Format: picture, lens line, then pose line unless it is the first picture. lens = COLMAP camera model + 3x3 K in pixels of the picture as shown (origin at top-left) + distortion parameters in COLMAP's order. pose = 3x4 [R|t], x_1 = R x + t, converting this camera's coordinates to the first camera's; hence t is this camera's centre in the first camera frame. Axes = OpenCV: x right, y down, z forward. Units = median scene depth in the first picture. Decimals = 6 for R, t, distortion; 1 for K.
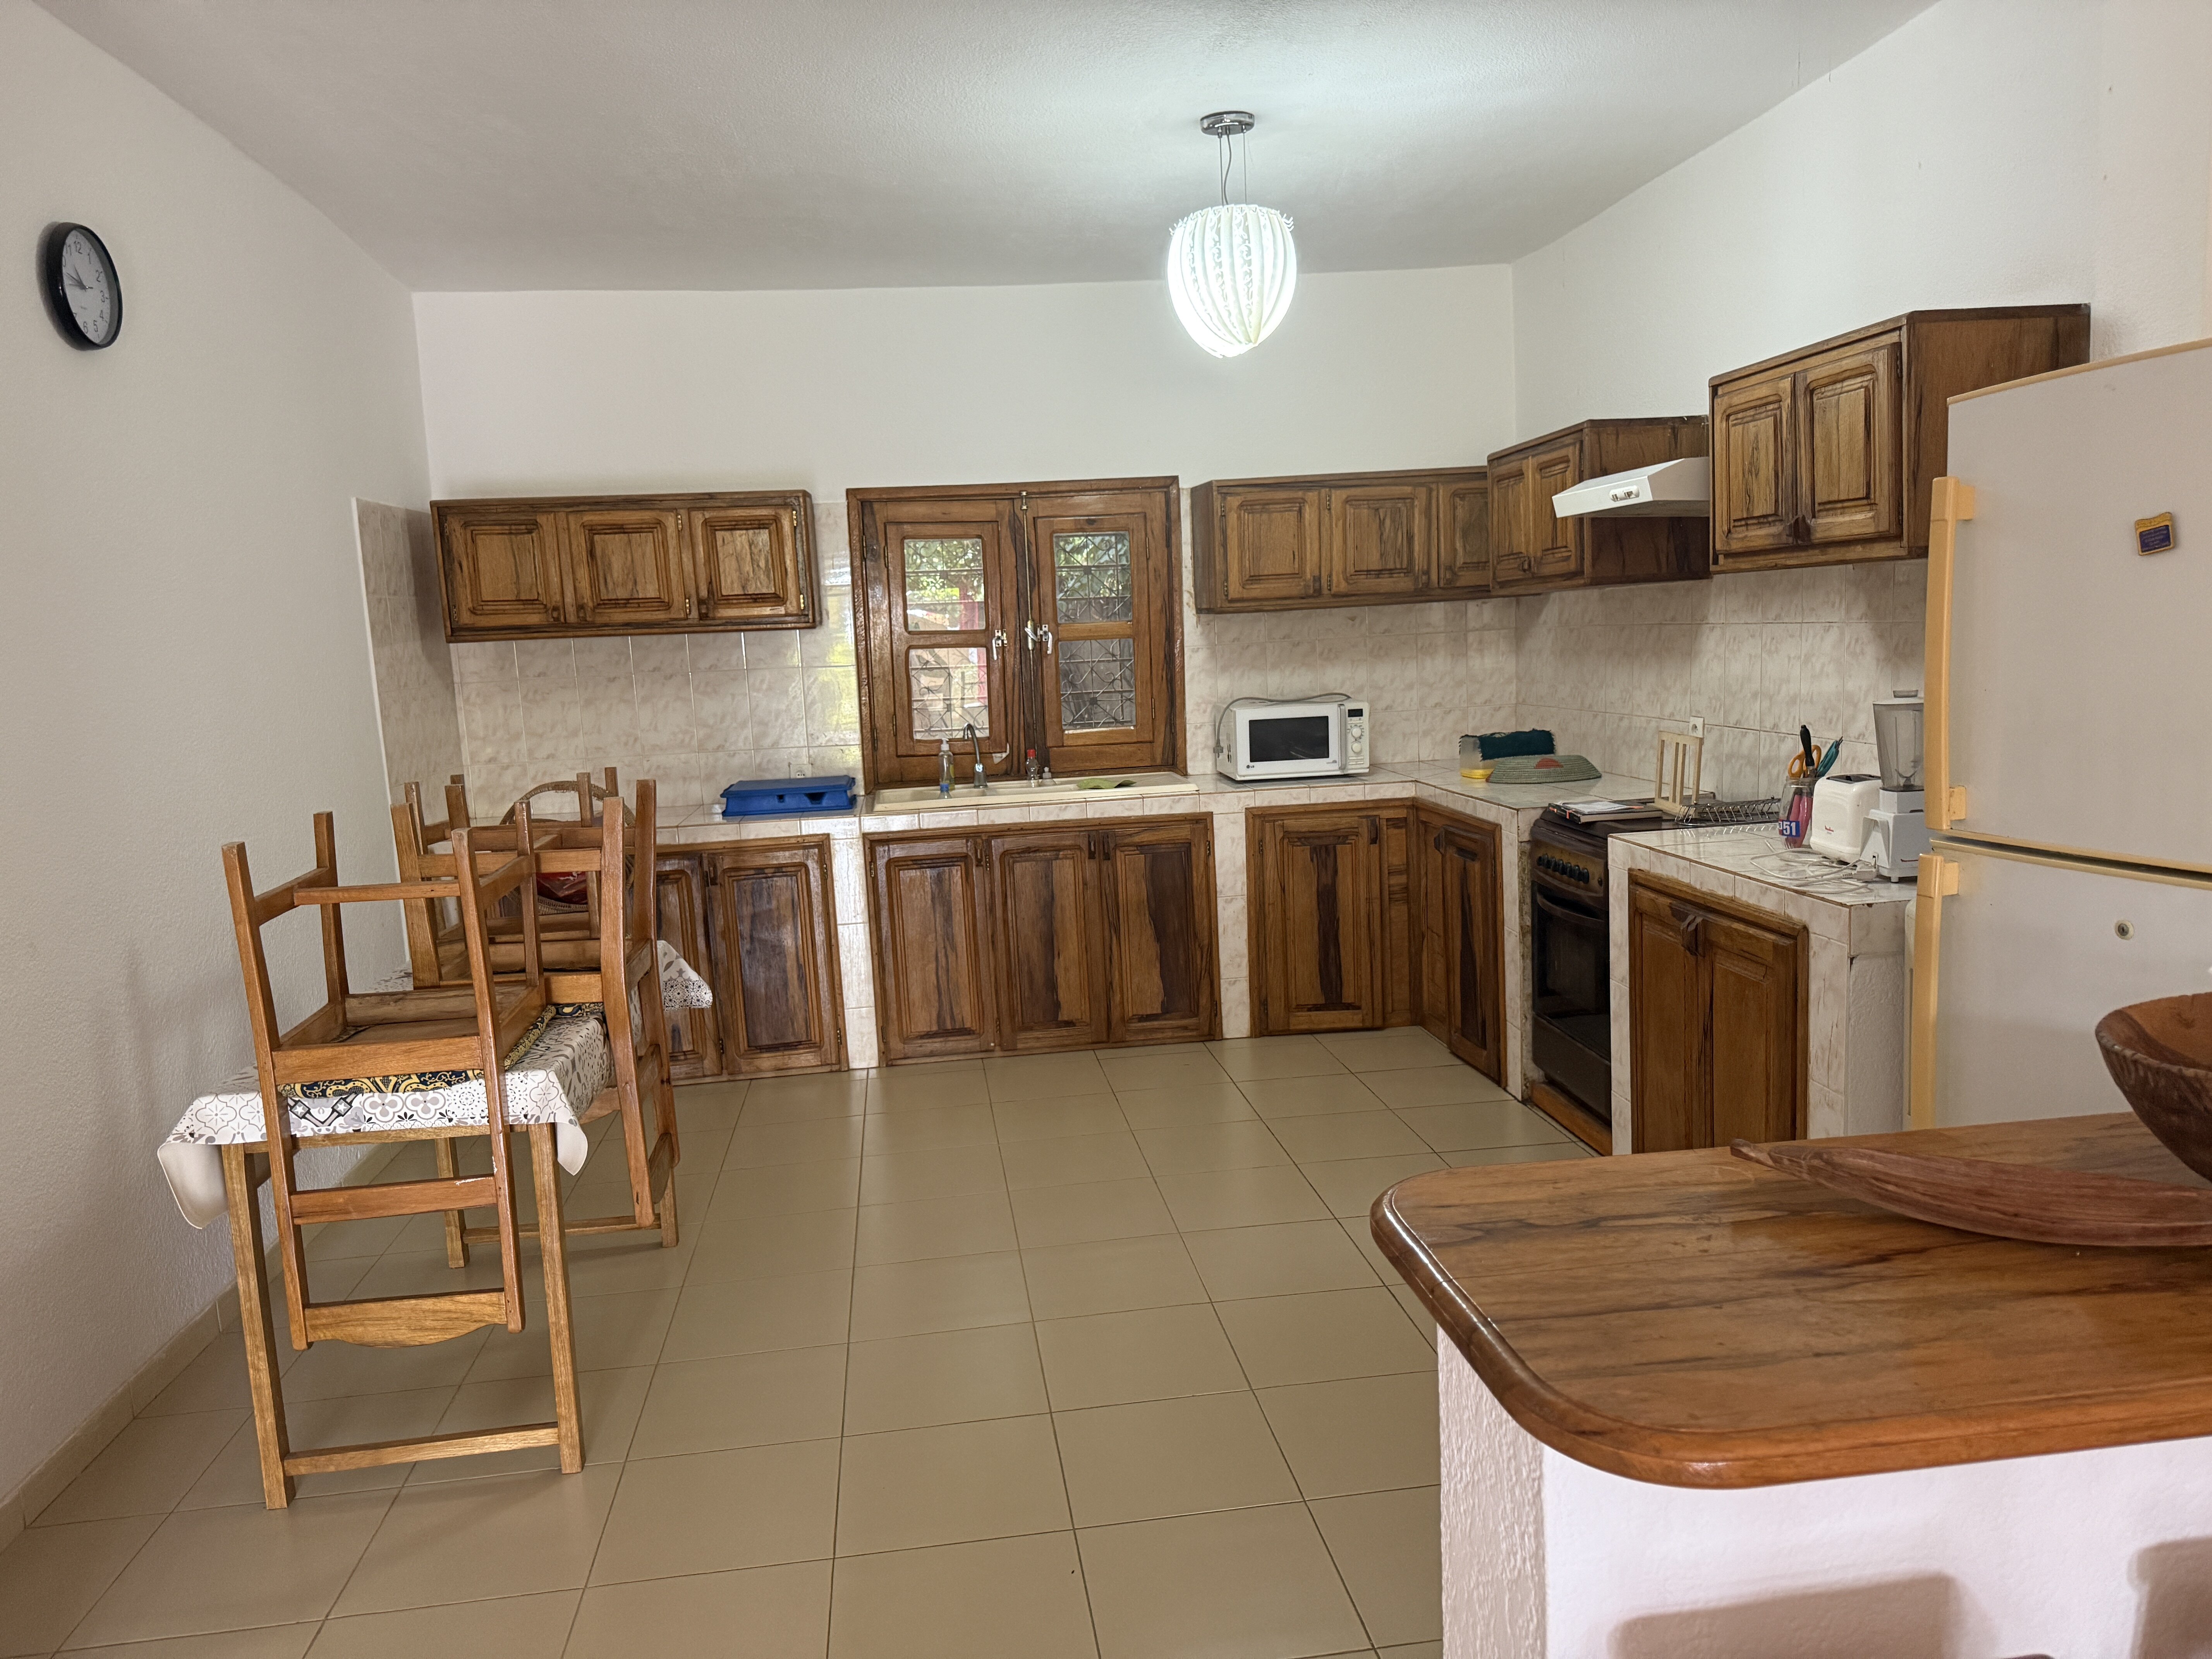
lens RADIAL K [[1560.9, 0, 1101.5], [0, 1560.9, 832.0], [0, 0, 1]] dist [0.064869, -0.077009]
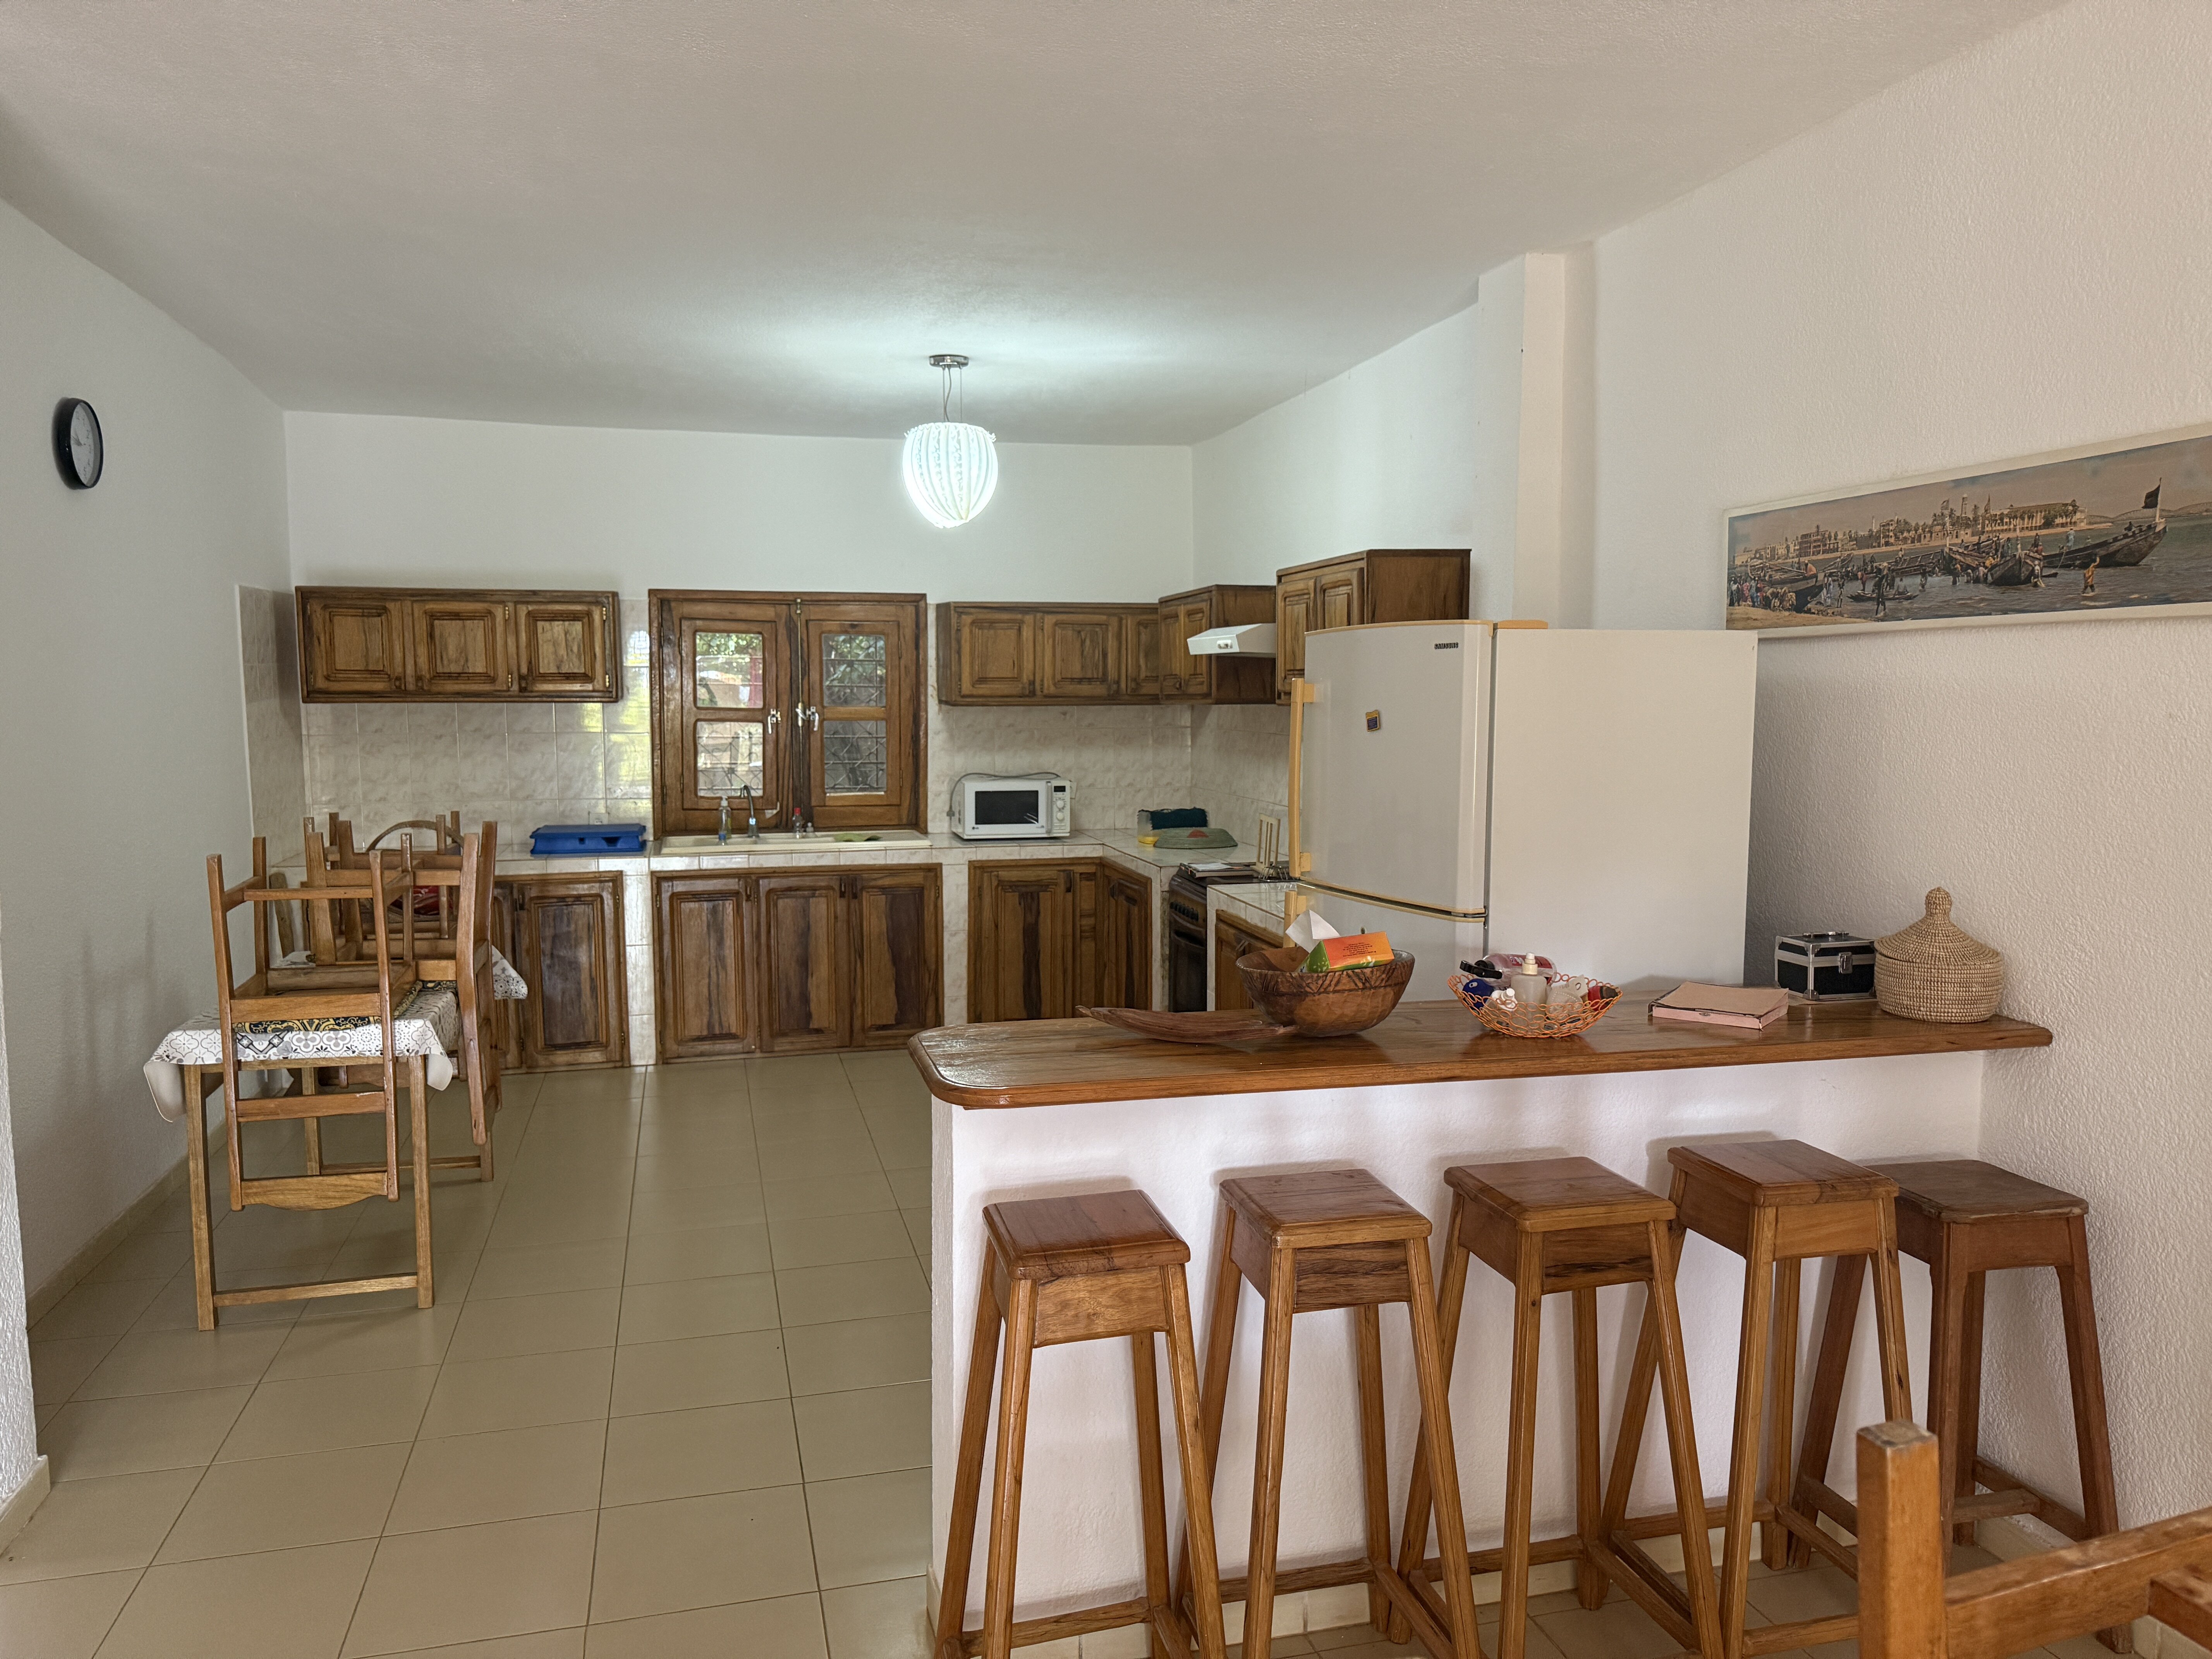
lens RADIAL K [[1560.9, 0, 1110.1], [0, 1560.9, 833.2], [0, 0, 1]] dist [0.064869, -0.077009]
pose [[0.989906, 0.035325, 0.137250, 0.042323], [-0.029871, 0.998688, -0.041597, 0.014191], [-0.138539, 0.037077, 0.989663, -0.338991]]
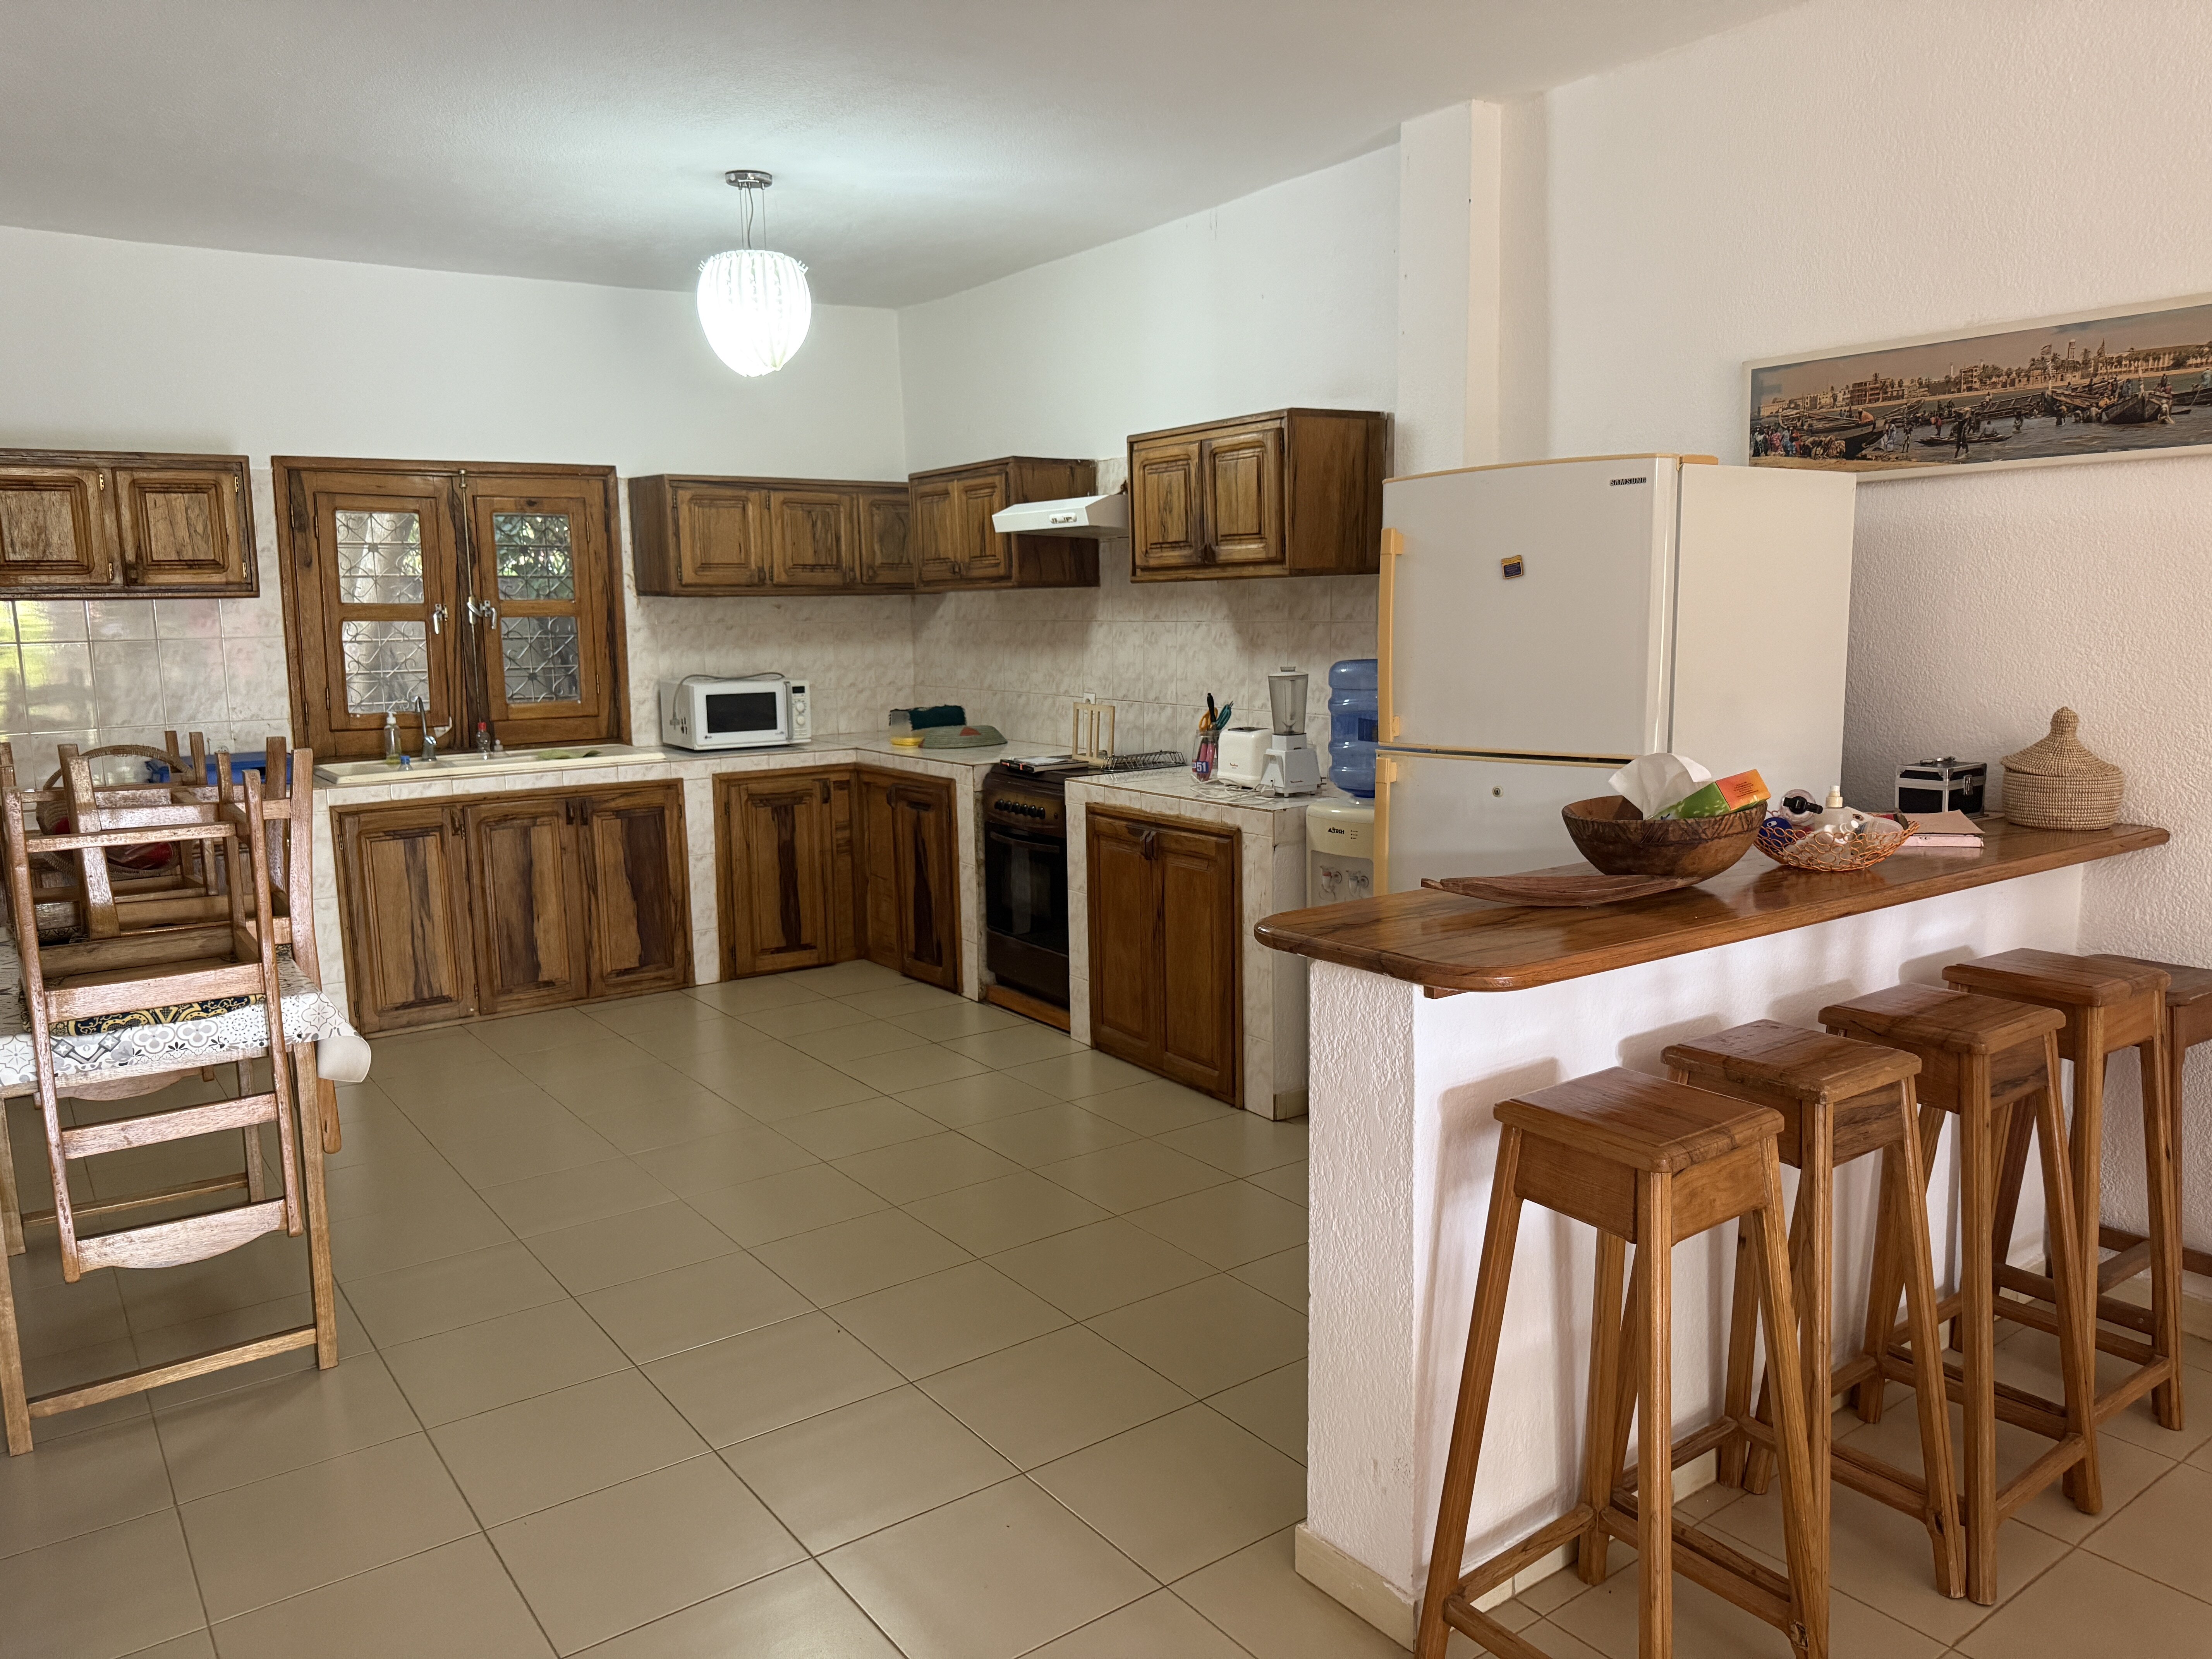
lens RADIAL K [[1560.9, 0, 1111.6], [0, 1560.9, 829.0], [0, 0, 1]] dist [0.064869, -0.077009]
pose [[0.873735, -0.036940, 0.484998, -0.255558], [0.037942, 0.999250, 0.007755, 0.032574], [-0.484920, 0.011625, 0.874481, -0.141737]]
